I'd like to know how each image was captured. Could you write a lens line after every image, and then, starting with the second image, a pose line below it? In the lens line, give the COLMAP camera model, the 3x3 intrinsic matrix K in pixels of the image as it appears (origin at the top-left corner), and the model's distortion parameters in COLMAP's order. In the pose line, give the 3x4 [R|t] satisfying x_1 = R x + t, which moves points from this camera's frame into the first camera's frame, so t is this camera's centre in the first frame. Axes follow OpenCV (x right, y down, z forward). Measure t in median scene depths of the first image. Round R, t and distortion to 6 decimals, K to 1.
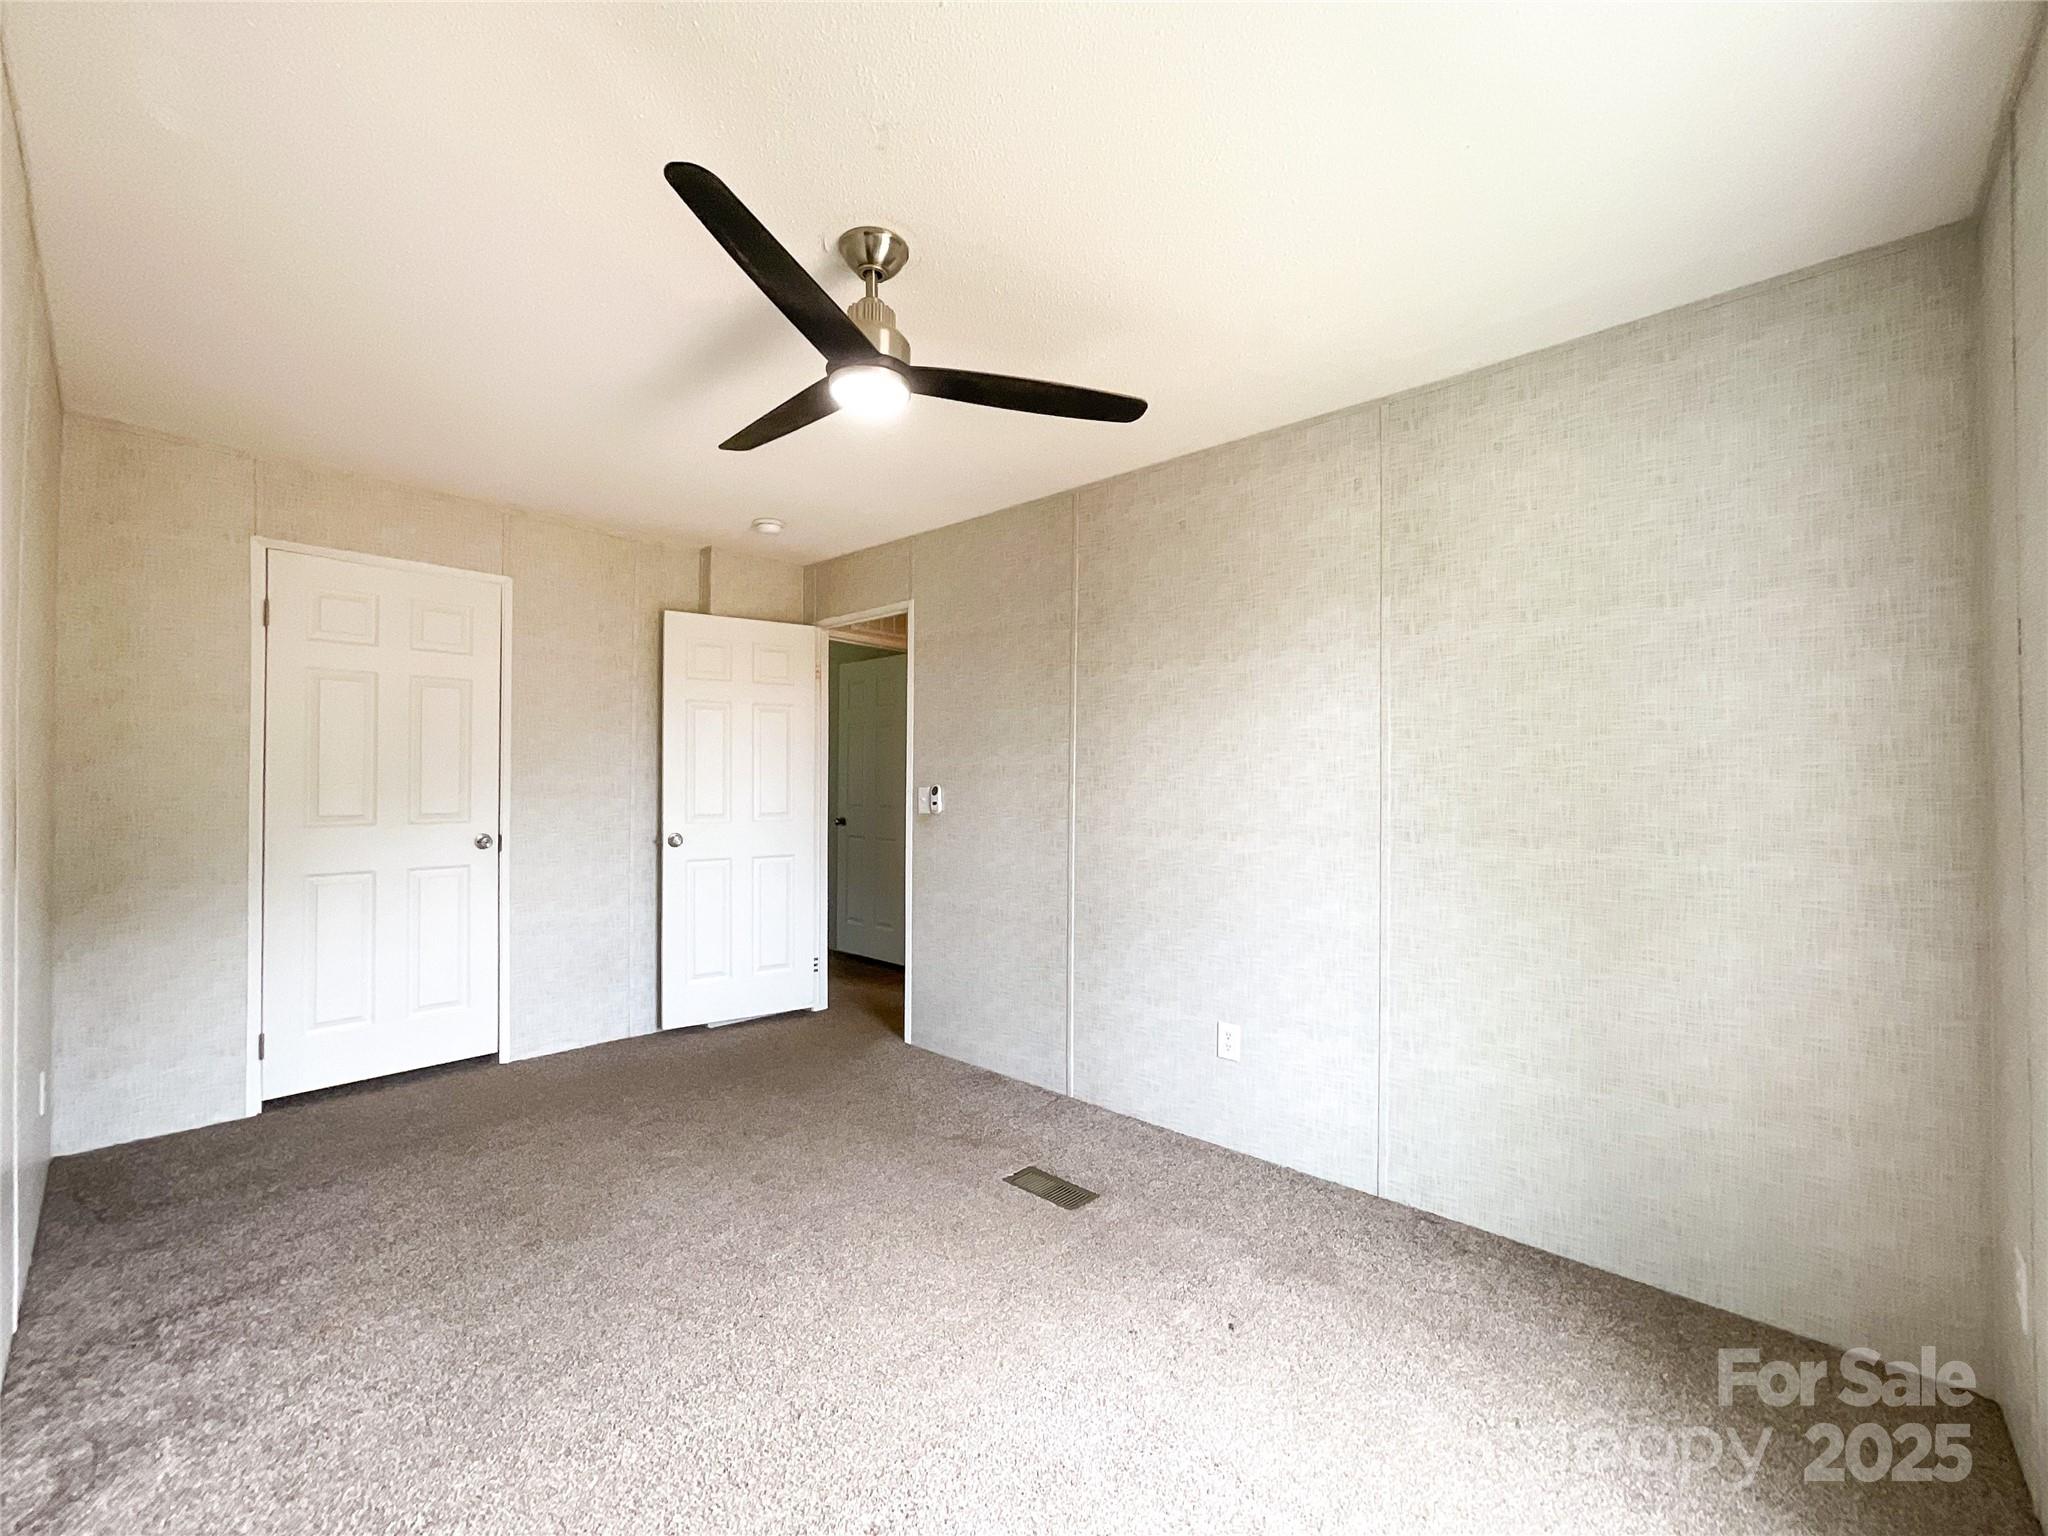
lens RADIAL K [[860.2, 0, 1028.7], [0, 860.2, 759.6], [0, 0, 1]] dist [-0.022791, 0.014902]
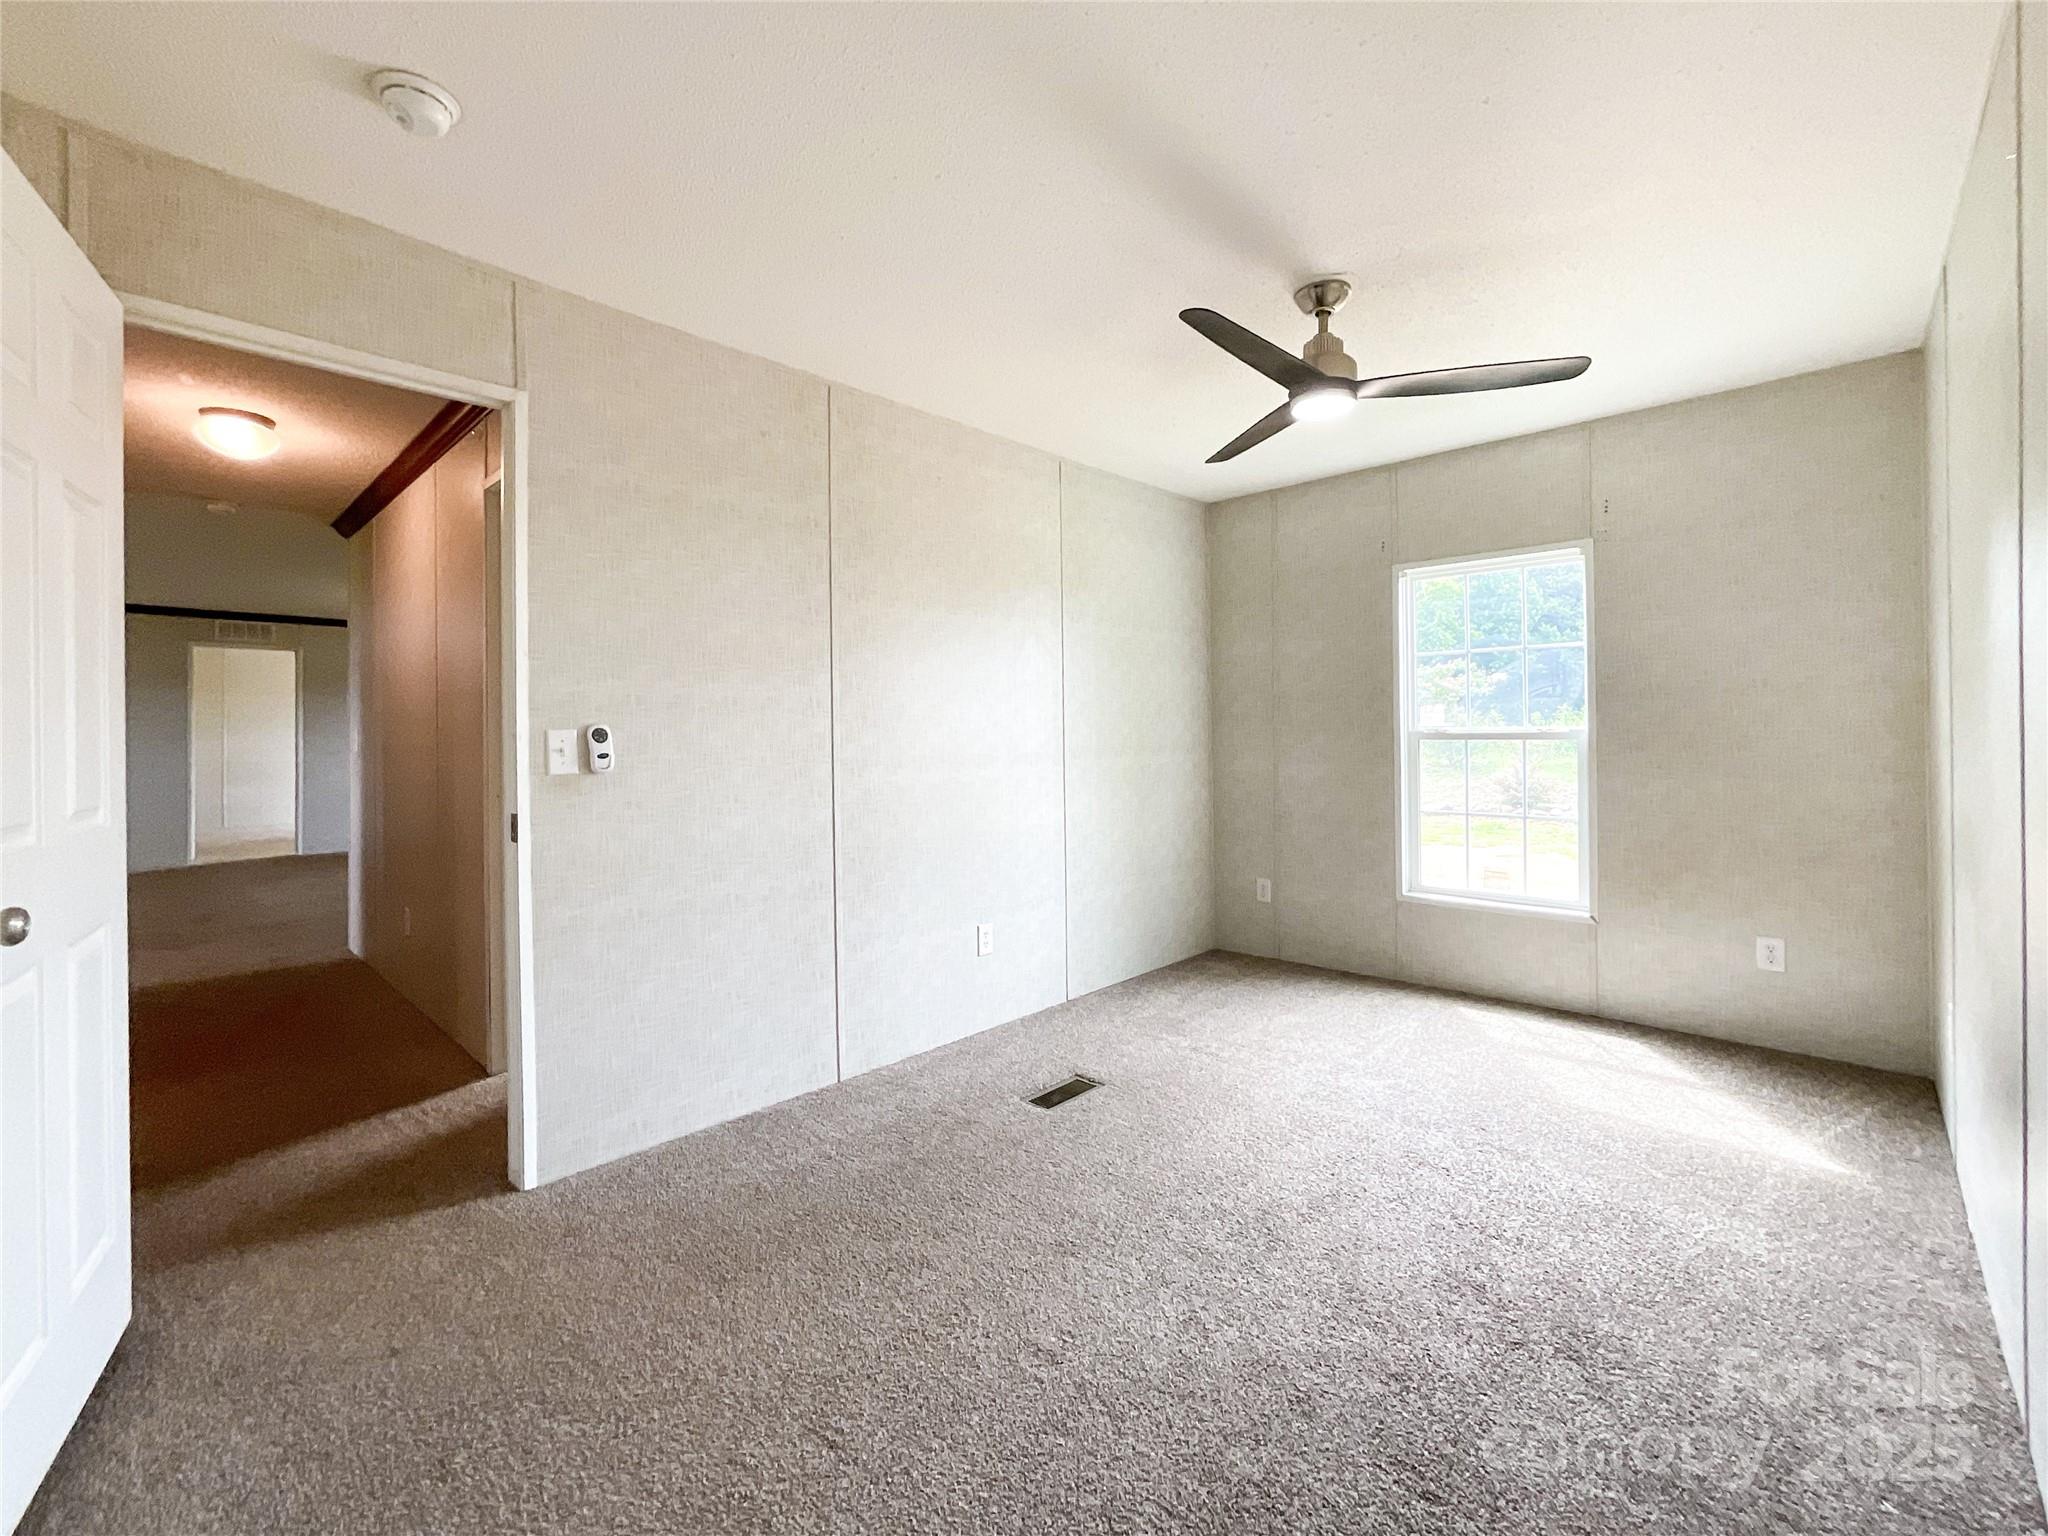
lens RADIAL K [[860.2, 0, 1028.7], [0, 860.2, 759.6], [0, 0, 1]] dist [-0.022791, 0.014902]
pose [[0.012466, -0.037197, 0.999230, -0.872051], [-0.014969, 0.999189, 0.037383, 0.033627], [-0.999810, -0.015423, 0.011899, 0.865047]]
